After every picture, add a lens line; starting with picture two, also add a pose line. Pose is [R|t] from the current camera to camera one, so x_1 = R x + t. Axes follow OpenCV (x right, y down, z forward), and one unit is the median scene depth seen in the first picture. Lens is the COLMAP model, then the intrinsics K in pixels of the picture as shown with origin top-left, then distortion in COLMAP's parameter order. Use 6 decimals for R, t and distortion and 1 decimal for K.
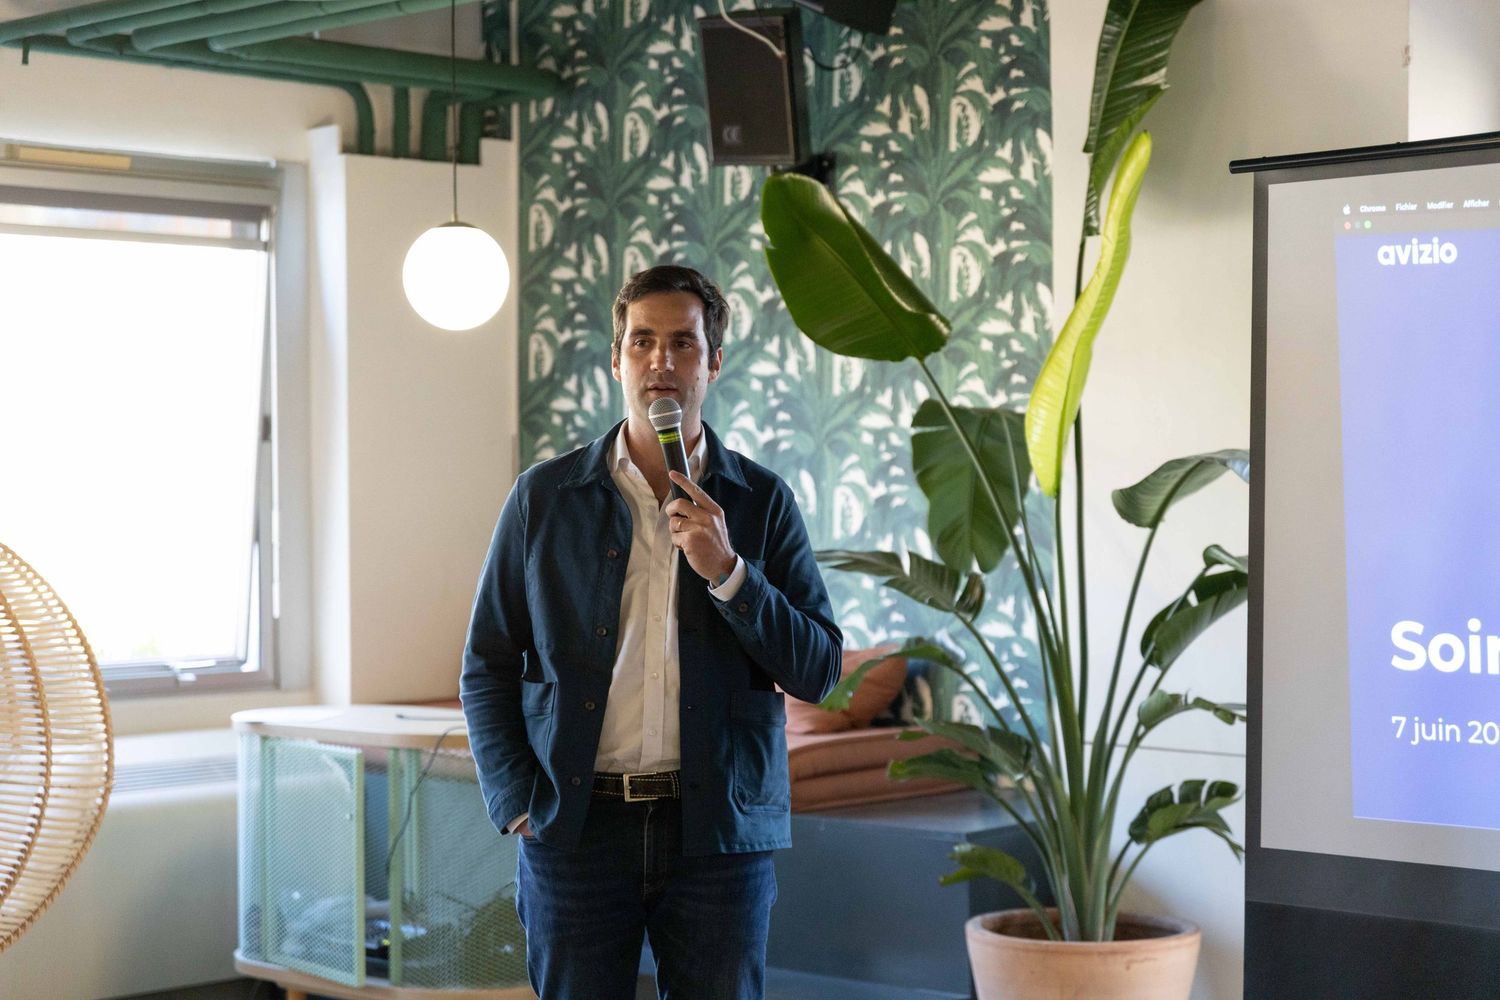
lens RADIAL K [[3032.0, 0, 748.1], [0, 3032.0, 498.8], [0, 0, 1]] dist [-0.077309, 0.000000]
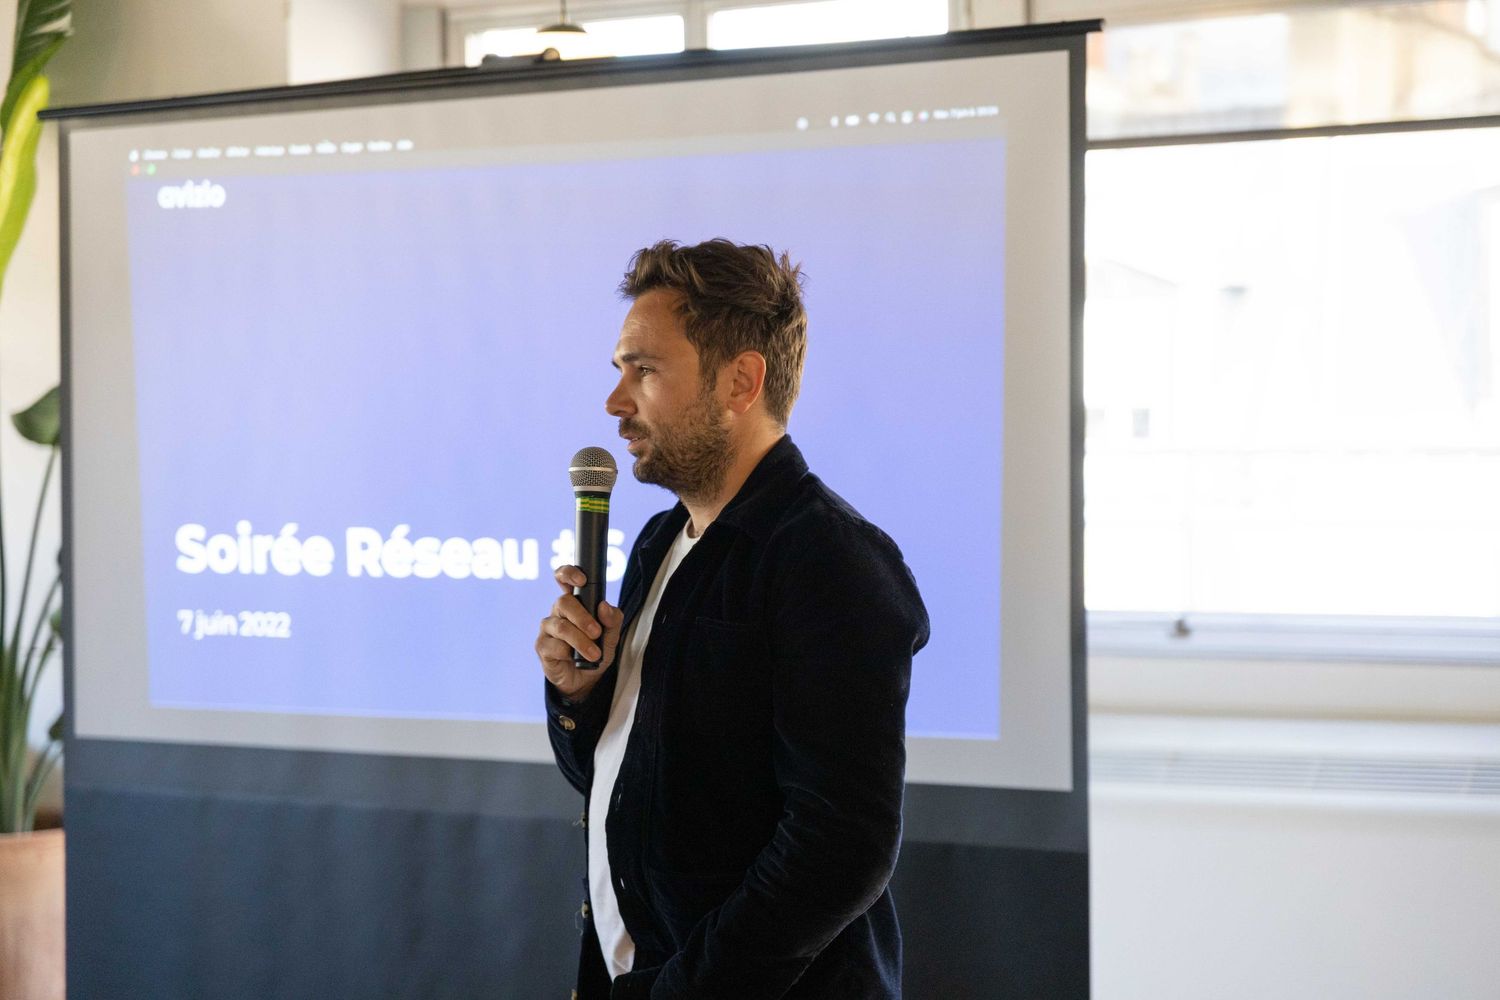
lens RADIAL K [[3032.0, 0, 747.1], [0, 3032.0, 491.9], [0, 0, 1]] dist [-0.077309, 0.000000]
pose [[0.968250, -0.011605, 0.249713, 0.138725], [0.005702, 0.999687, 0.024350, 0.001850], [-0.249918, -0.022152, 0.968014, -0.131123]]
